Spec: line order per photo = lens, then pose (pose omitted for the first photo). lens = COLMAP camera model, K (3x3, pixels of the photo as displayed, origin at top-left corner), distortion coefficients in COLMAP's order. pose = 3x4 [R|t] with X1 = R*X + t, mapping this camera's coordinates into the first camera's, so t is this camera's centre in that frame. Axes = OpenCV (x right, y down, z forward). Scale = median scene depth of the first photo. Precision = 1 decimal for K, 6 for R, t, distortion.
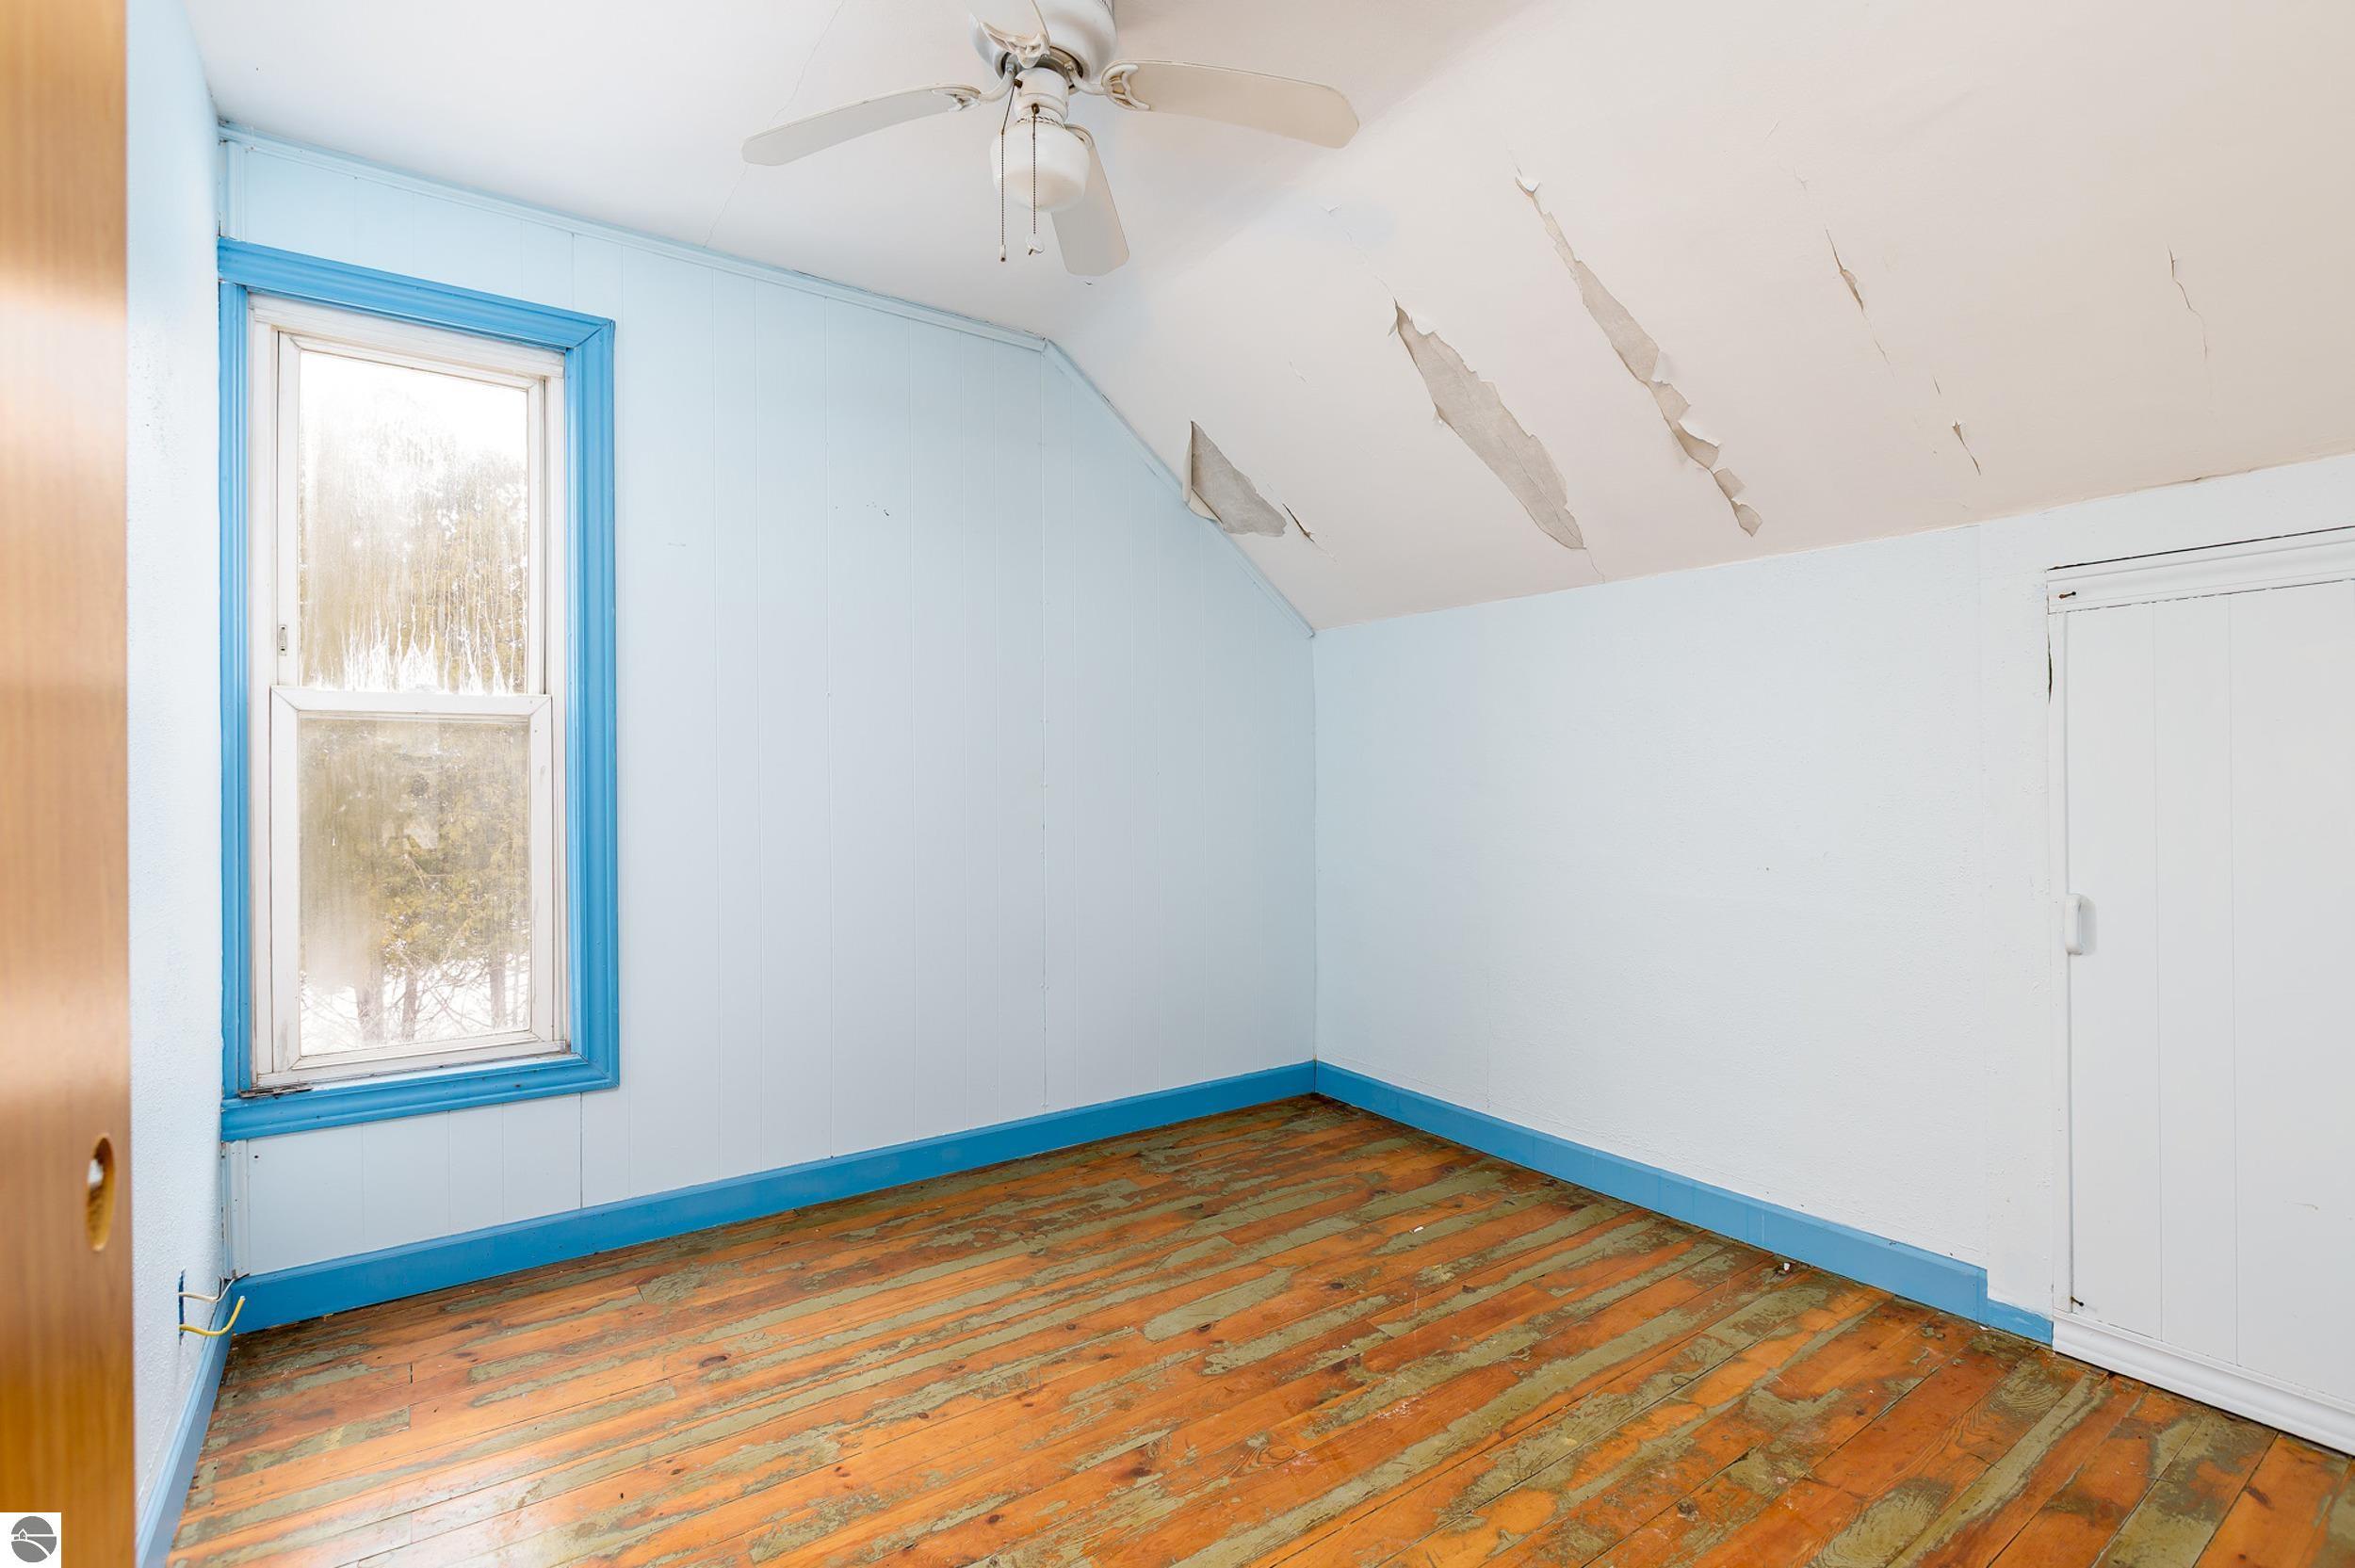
lens RADIAL K [[1095.9, 0, 1177.9], [0, 1095.9, 786.0], [0, 0, 1]] dist [0.000012, -0.001360]
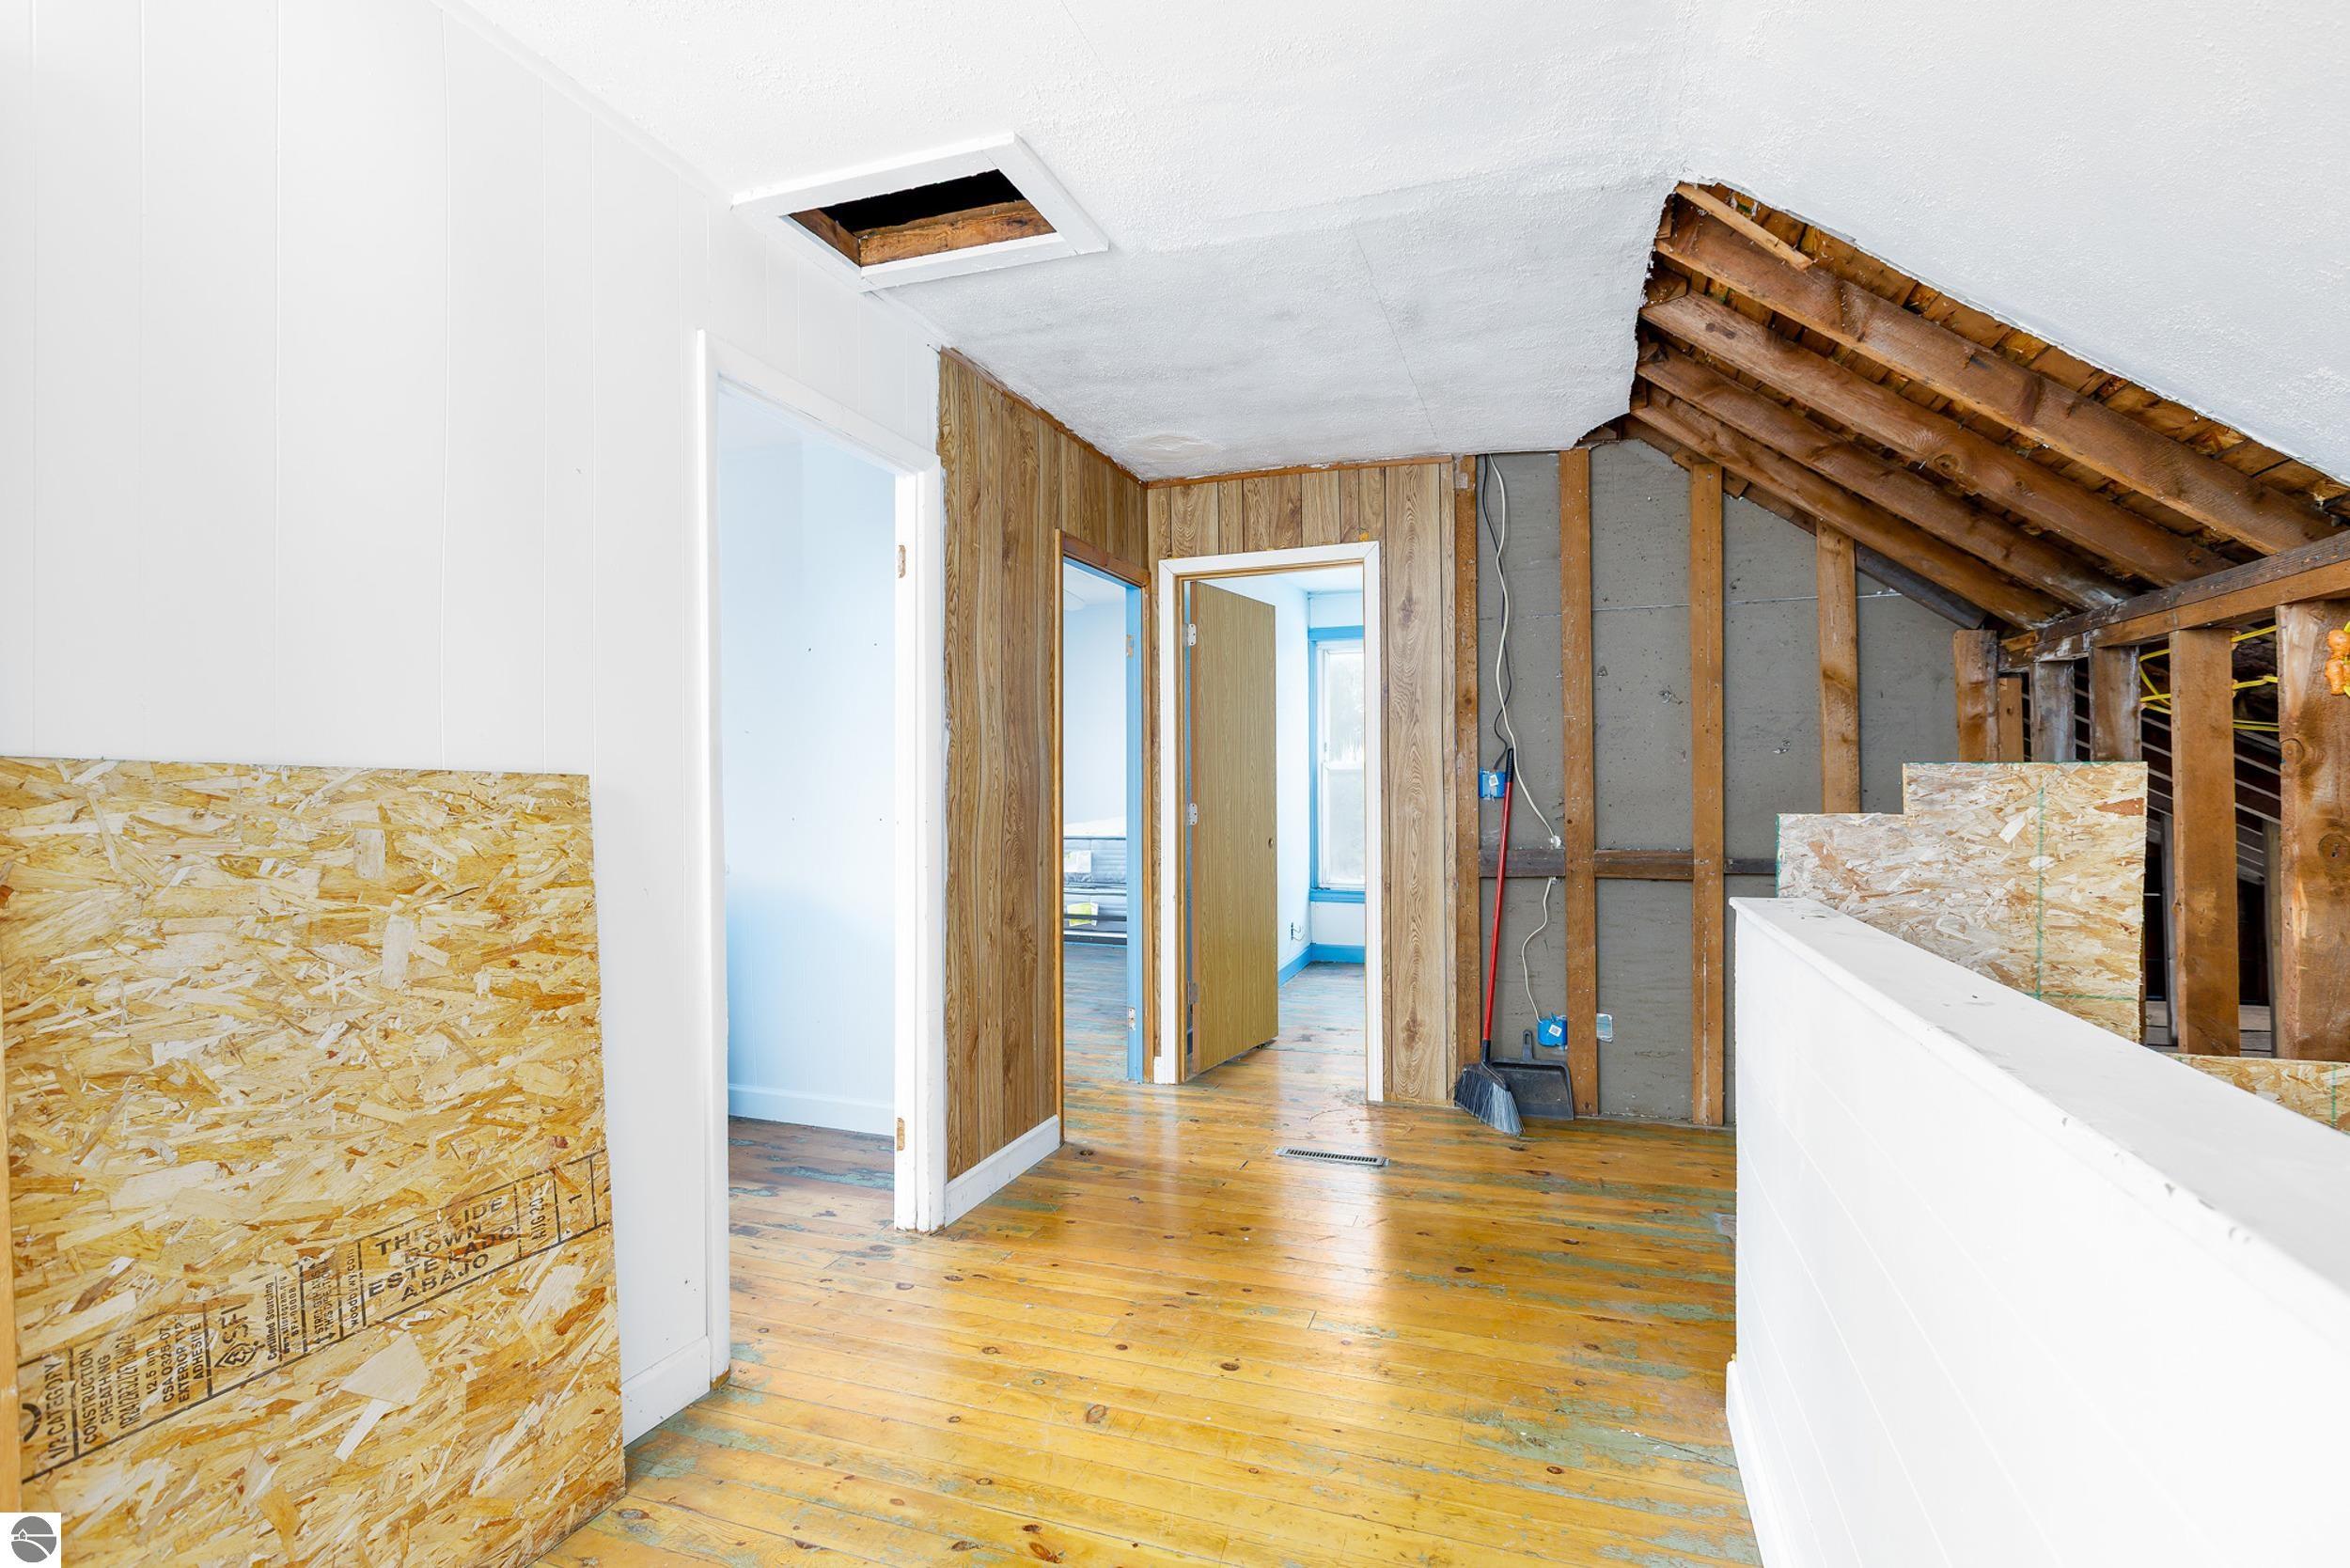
lens RADIAL K [[1093.8, 0, 1172.4], [0, 1093.8, 780.5], [0, 0, 1]] dist [0.000012, -0.001360]
pose [[0.566591, -0.009076, -0.823949, 1.568870], [0.000788, 0.999945, -0.010473, -0.005869], [0.823999, 0.005285, 0.566567, -1.179883]]
